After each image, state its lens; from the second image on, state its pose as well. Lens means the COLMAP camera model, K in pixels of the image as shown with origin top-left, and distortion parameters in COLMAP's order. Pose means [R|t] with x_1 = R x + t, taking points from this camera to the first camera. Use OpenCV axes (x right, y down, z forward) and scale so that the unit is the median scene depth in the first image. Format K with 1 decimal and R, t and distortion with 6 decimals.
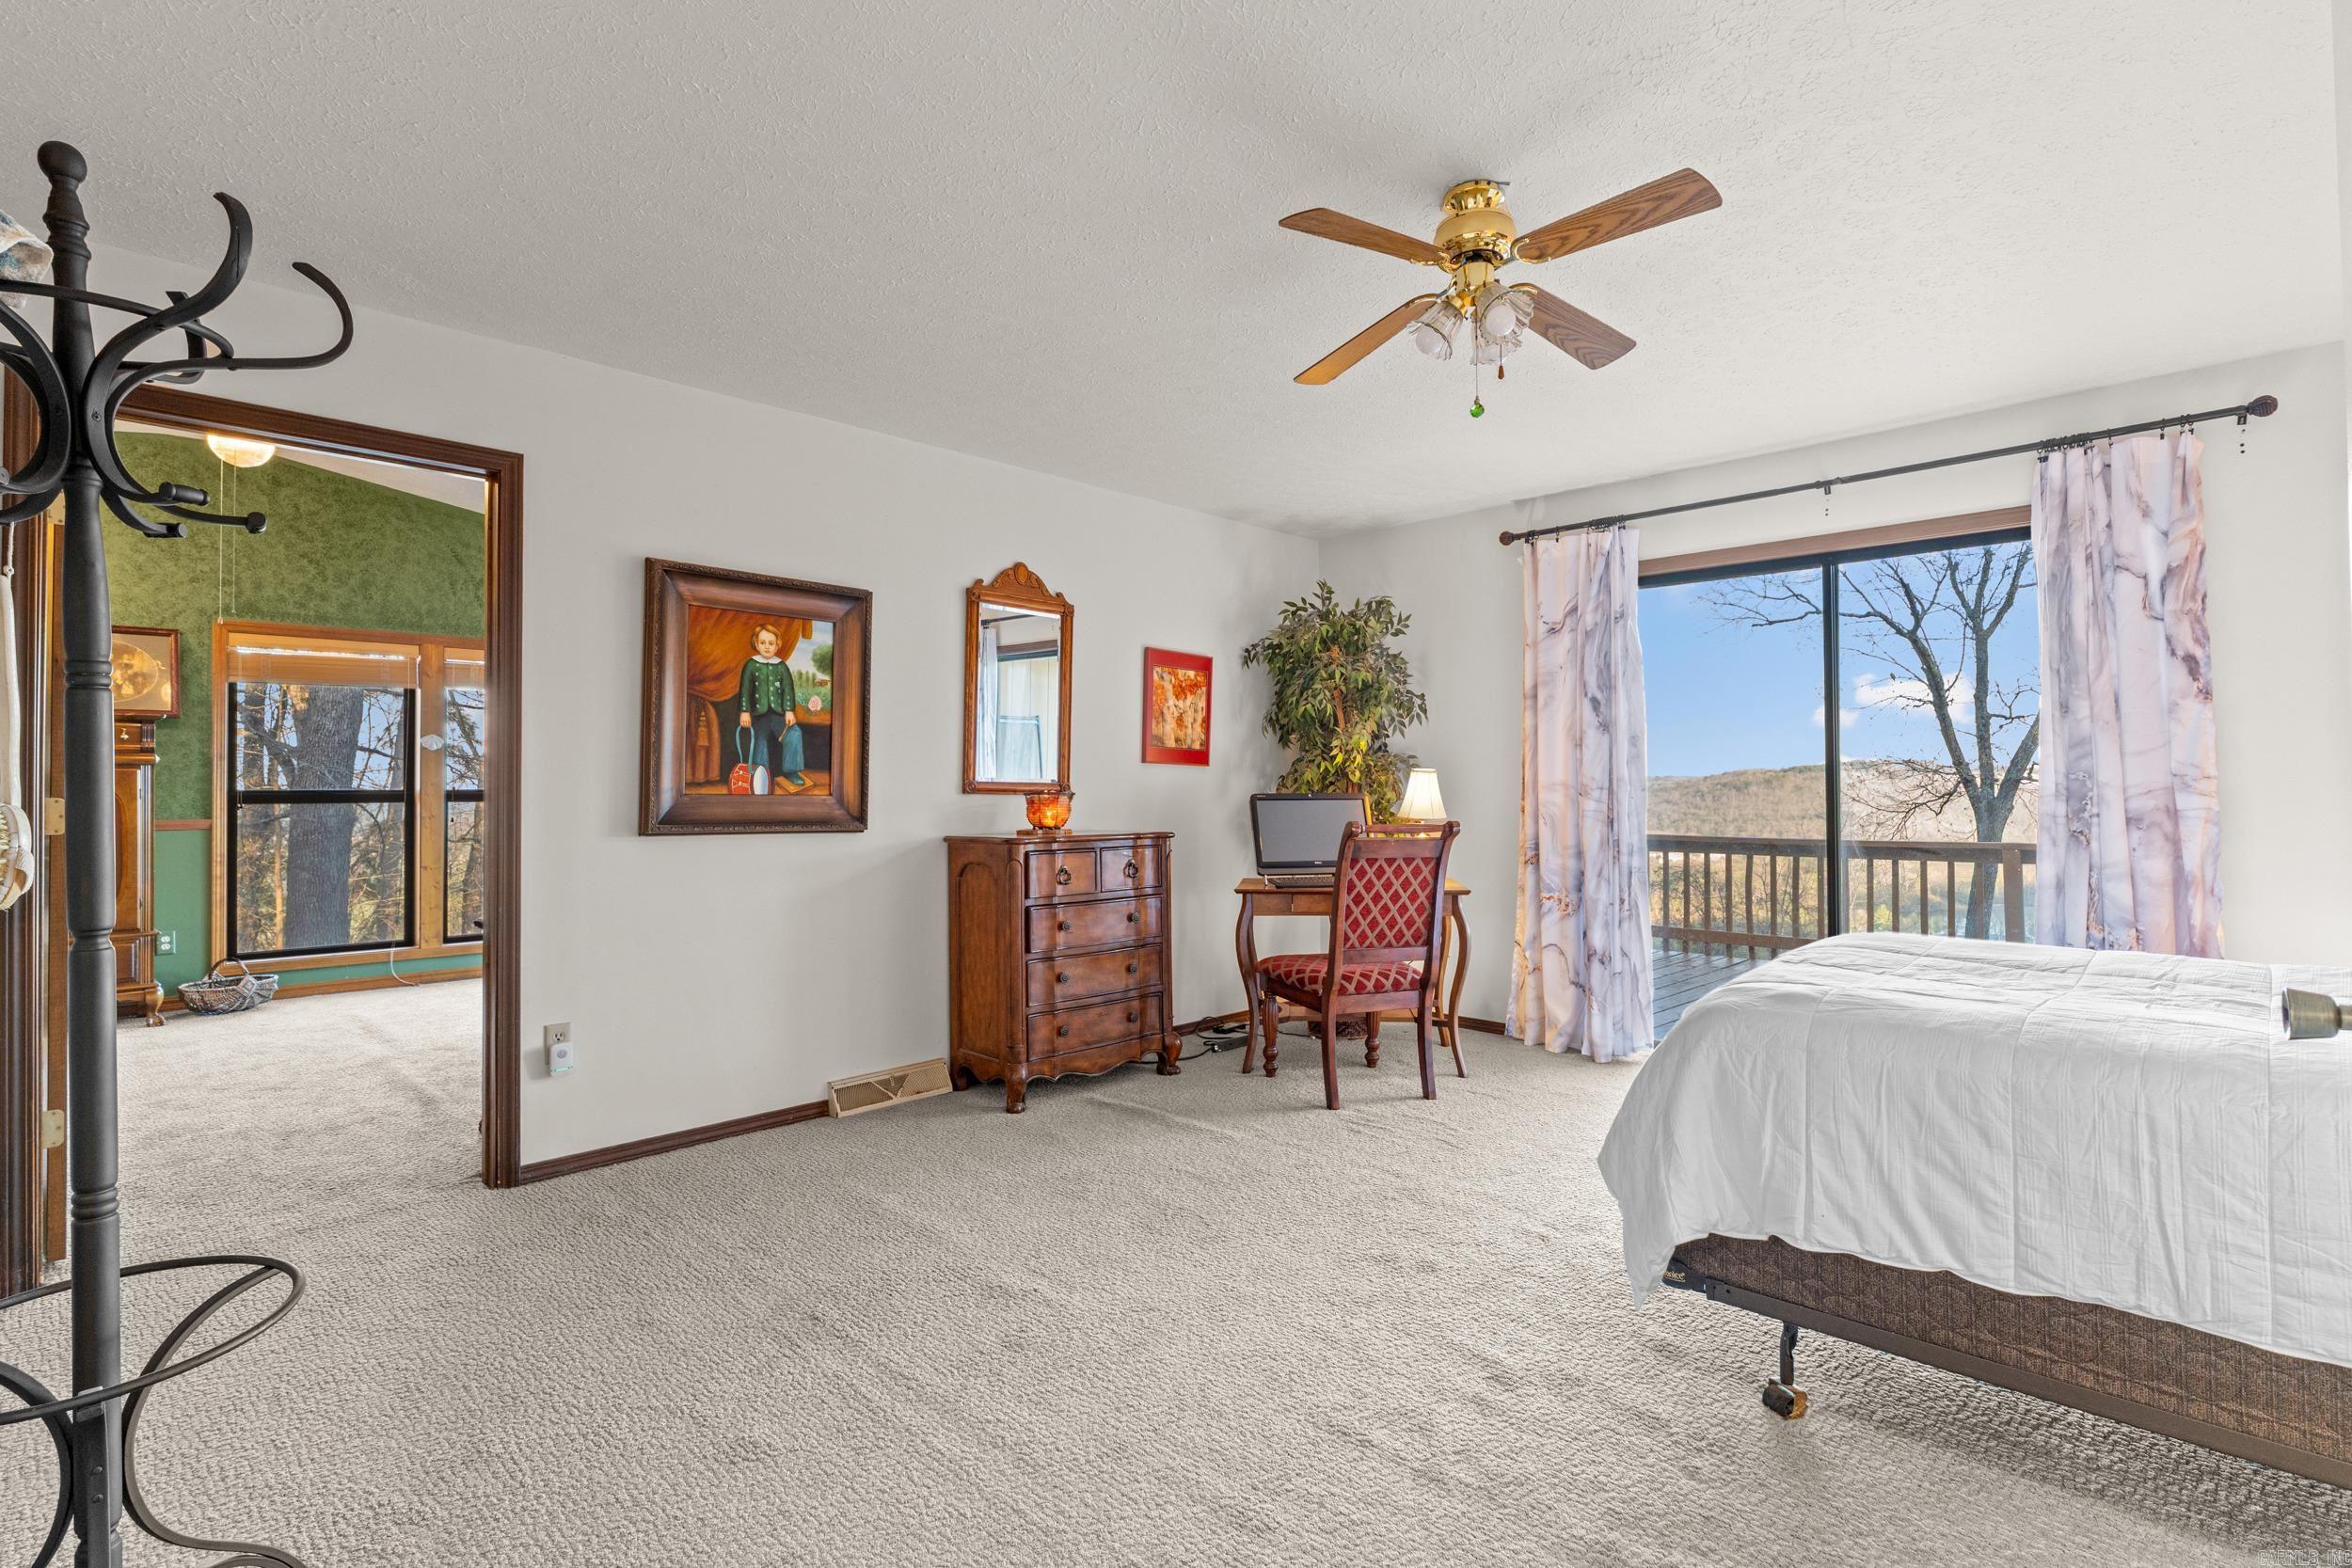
lens RADIAL K [[1106.5, 0, 1167.0], [0, 1106.5, 779.4], [0, 0, 1]] dist [-0.001656, -0.000068]
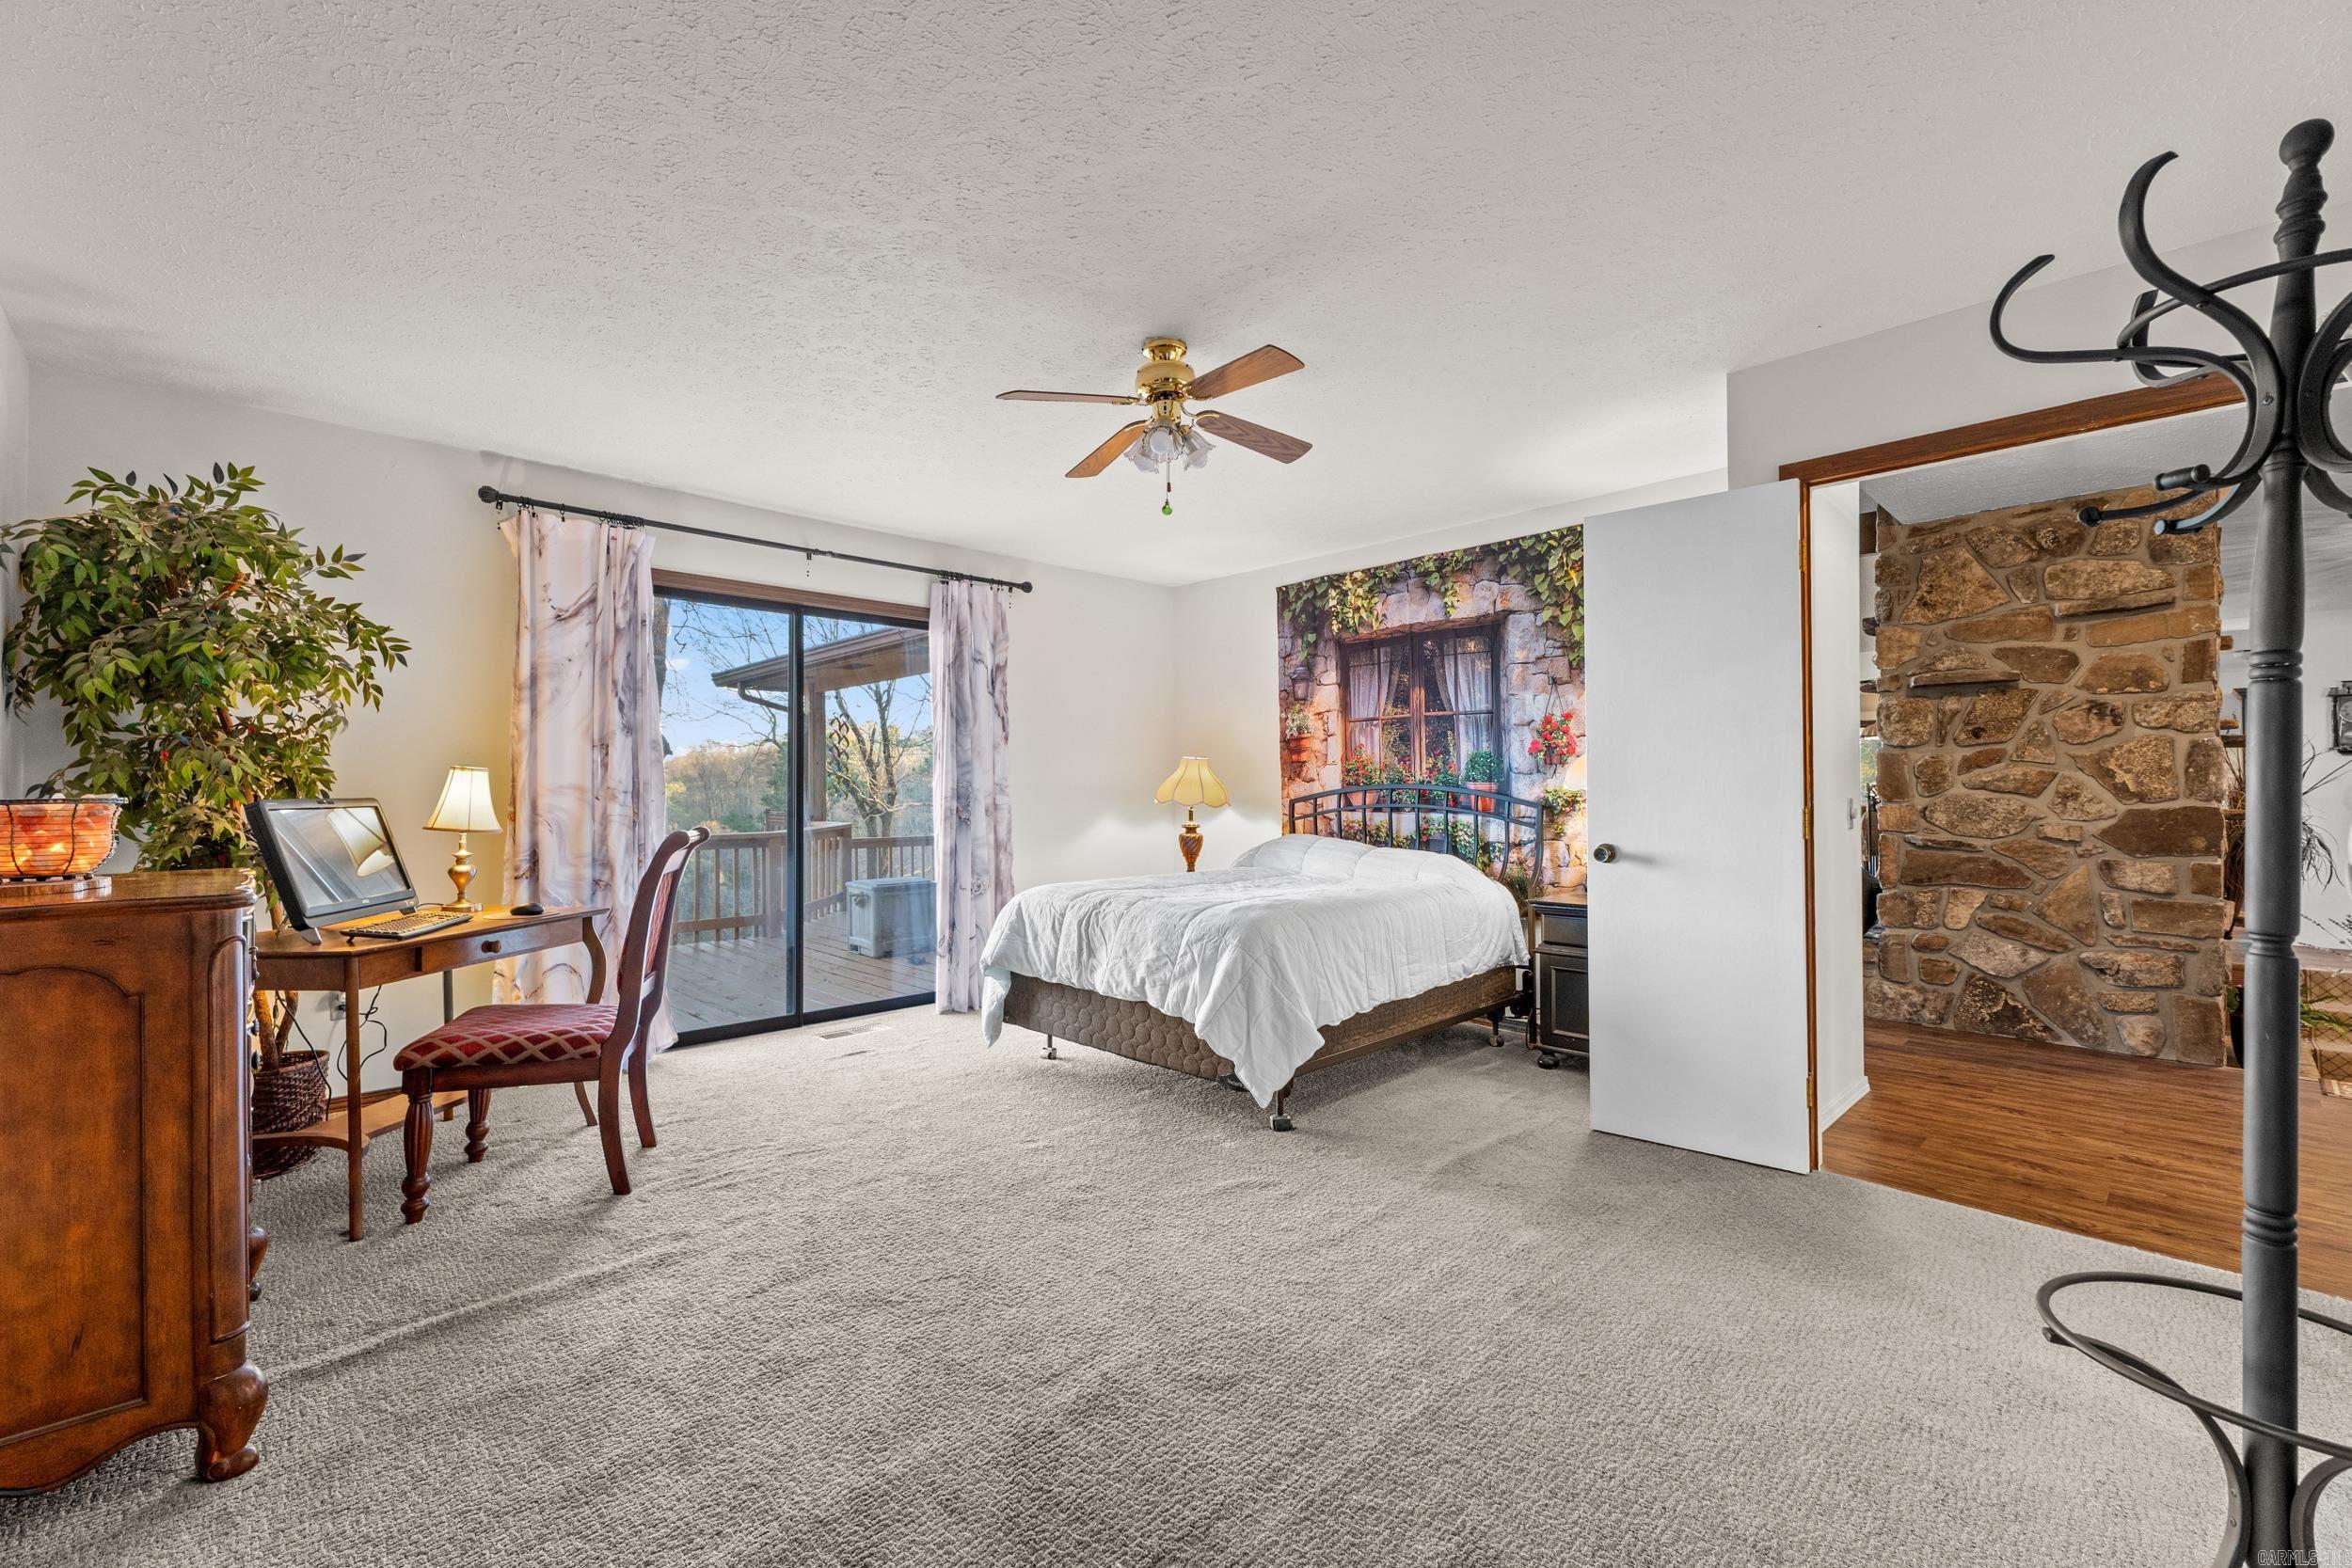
lens RADIAL K [[995.9, 0, 1177.4], [0, 995.9, 790.8], [0, 0, 1]] dist [0.007032, -0.000089]
pose [[0.019739, 0.000295, 0.999805, -2.106893], [-0.008735, 0.999962, -0.000123, 0.012843], [-0.999767, -0.008731, 0.019740, 2.183516]]
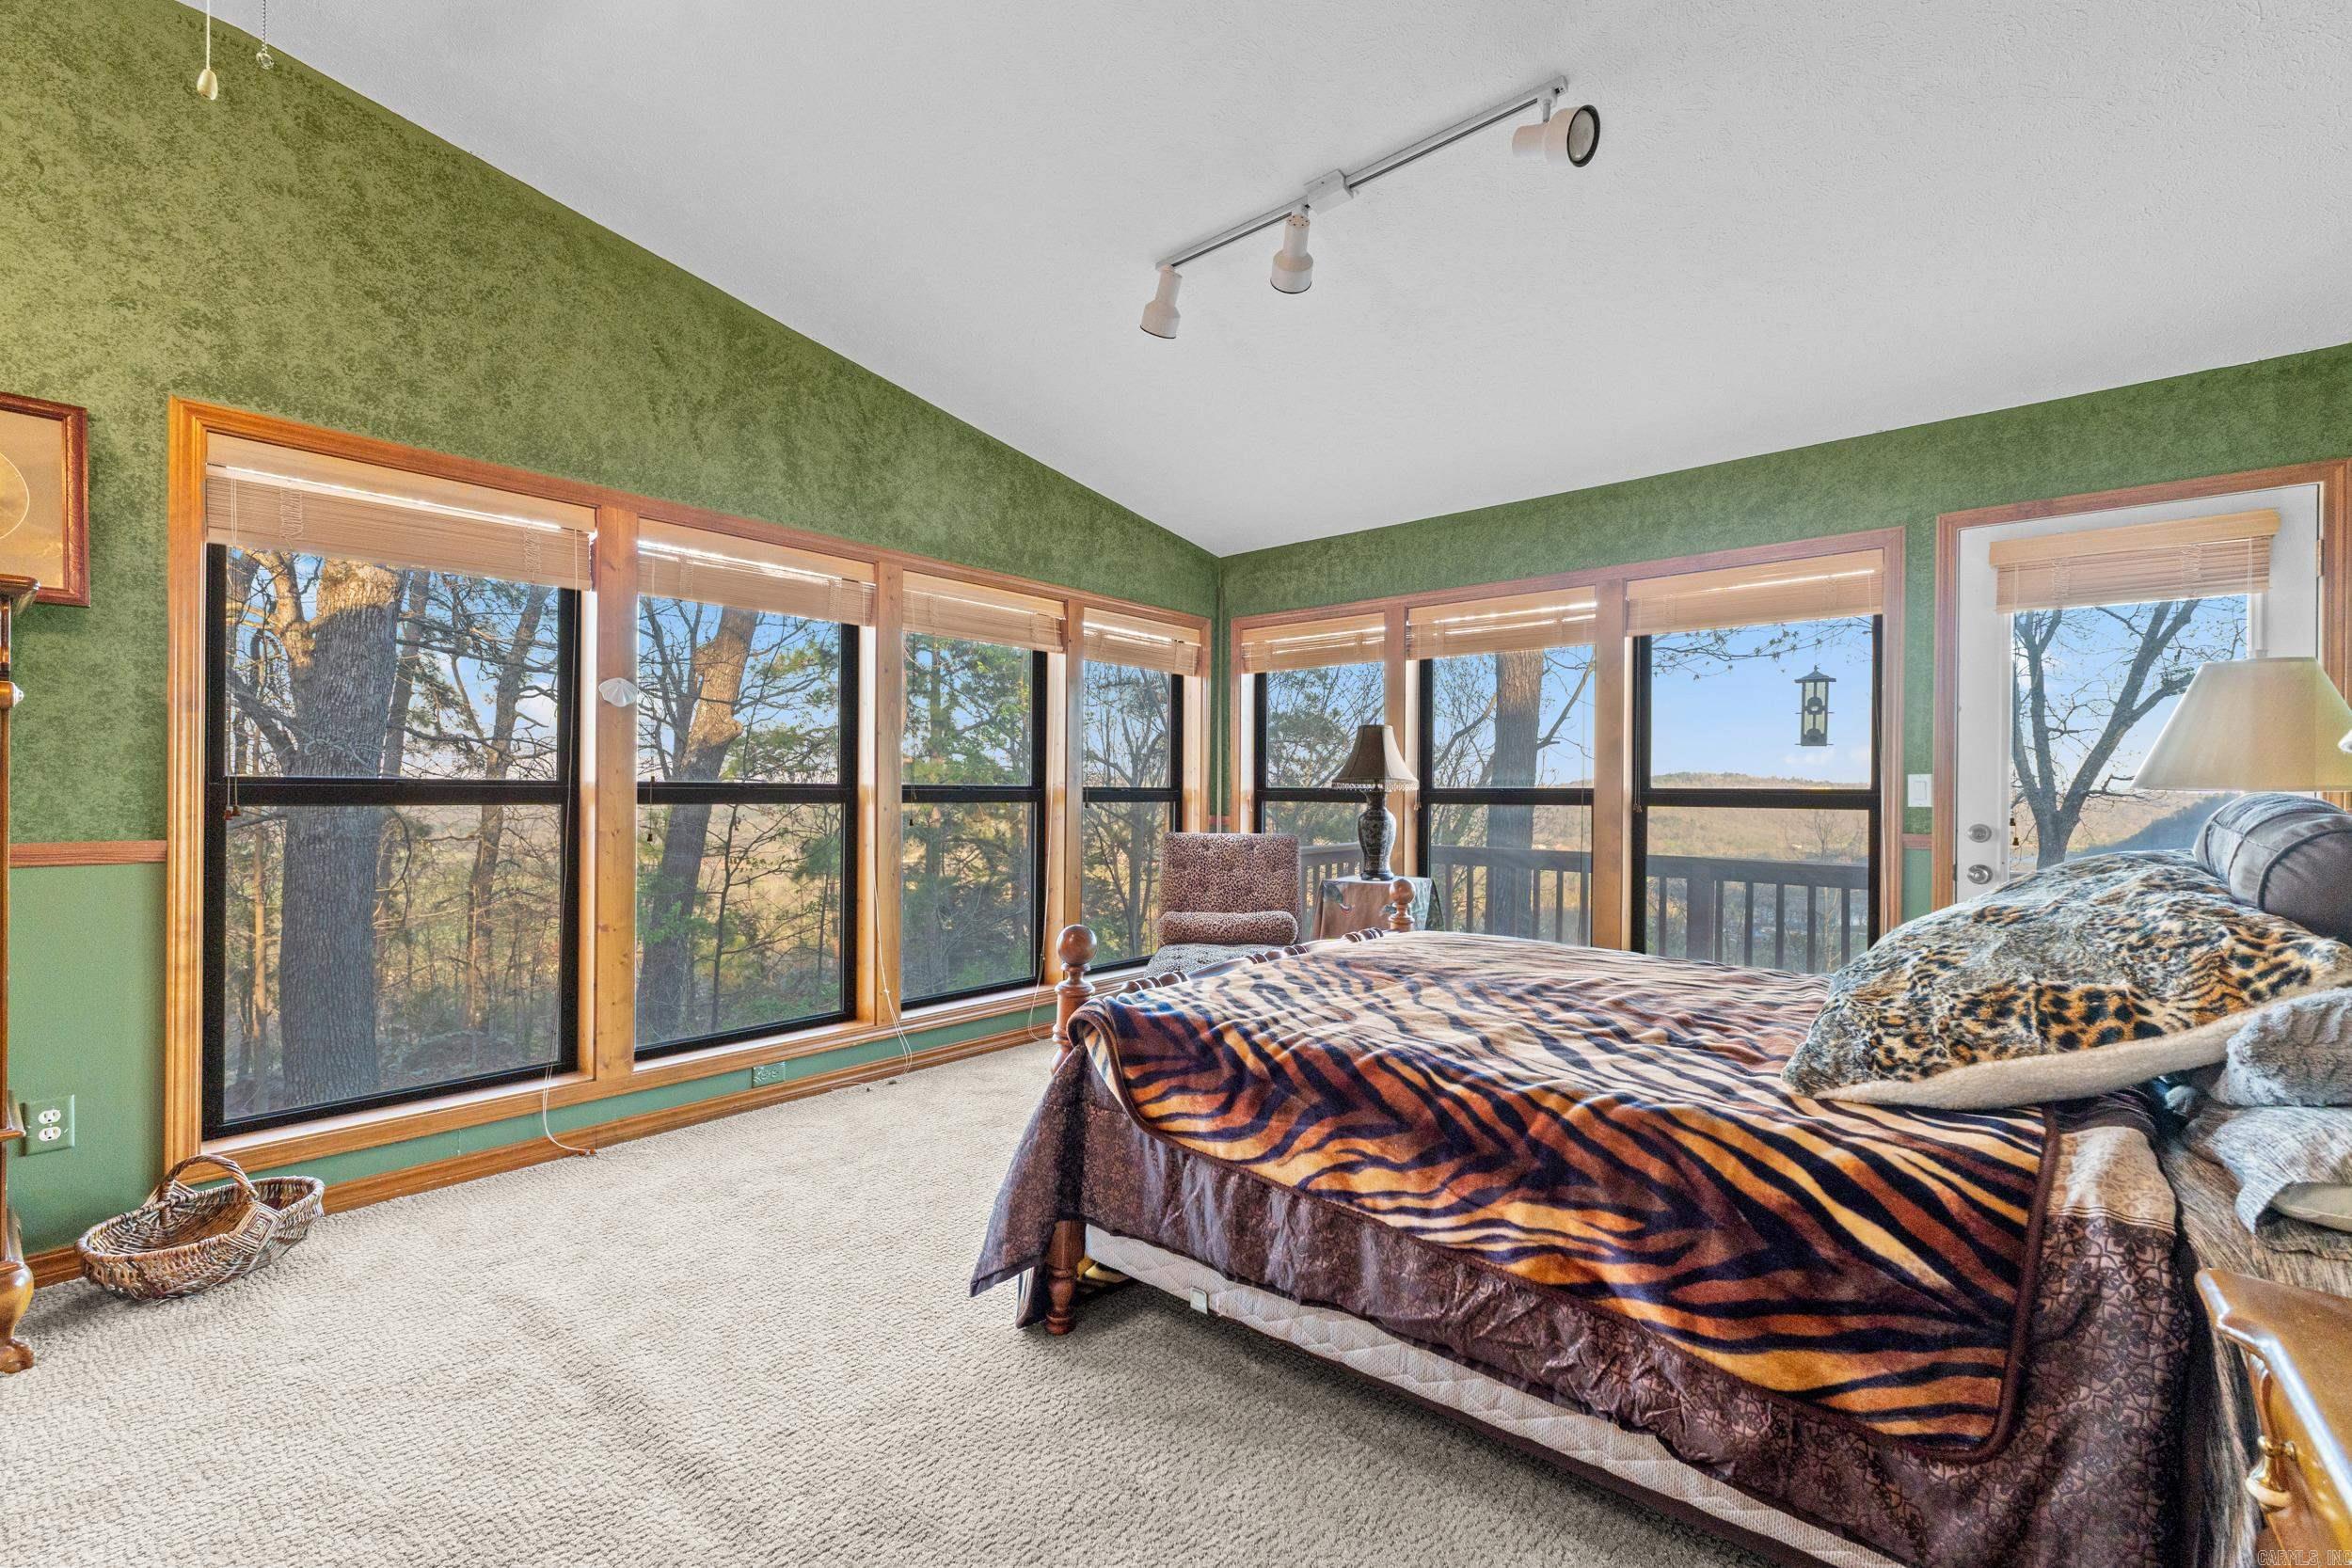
lens RADIAL K [[995.9, 0, 1188.3], [0, 995.9, 795.1], [0, 0, 1]] dist [0.007032, -0.000089]
pose [[0.995626, 0.008070, 0.093084, -0.433341], [-0.008800, 0.999934, 0.007431, 0.010293], [-0.093018, -0.008218, 0.995631, 0.491851]]
